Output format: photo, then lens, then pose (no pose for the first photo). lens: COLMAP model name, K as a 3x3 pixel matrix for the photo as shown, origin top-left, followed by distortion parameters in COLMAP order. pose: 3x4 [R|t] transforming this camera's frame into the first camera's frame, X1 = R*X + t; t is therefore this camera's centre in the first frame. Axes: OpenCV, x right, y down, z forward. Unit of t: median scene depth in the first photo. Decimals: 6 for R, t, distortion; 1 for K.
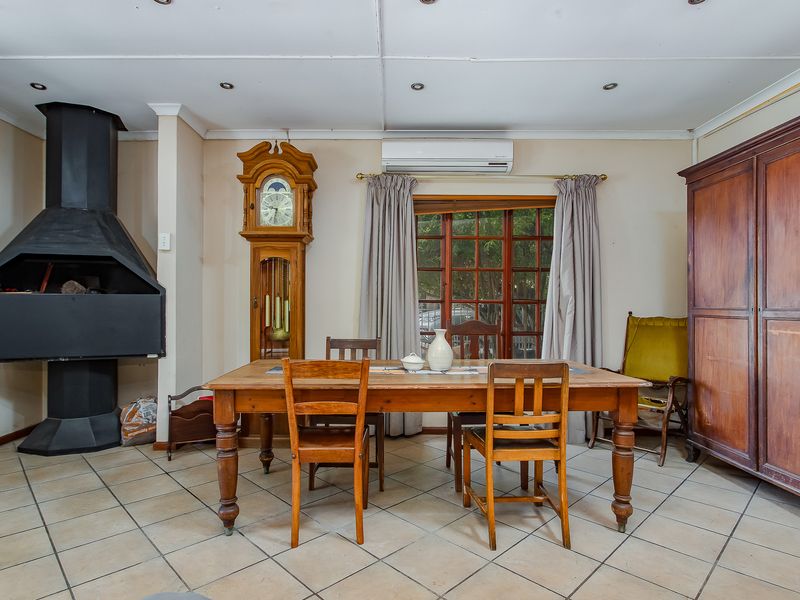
lens RADIAL K [[462.0, 0, 413.7], [0, 462.0, 299.0], [0, 0, 1]] dist [-0.056314, 0.040310]
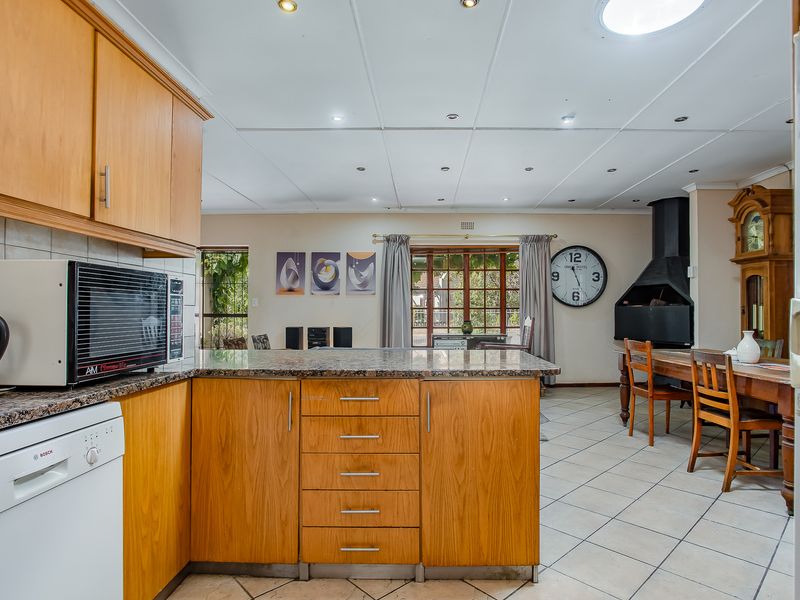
lens RADIAL K [[462.0, 0, 413.7], [0, 462.0, 299.0], [0, 0, 1]] dist [-0.056314, 0.040310]
pose [[-0.044091, -0.027306, -0.998654, 1.019106], [0.002020, 0.999622, -0.027421, 0.009473], [0.999025, -0.003226, -0.044020, 0.103526]]
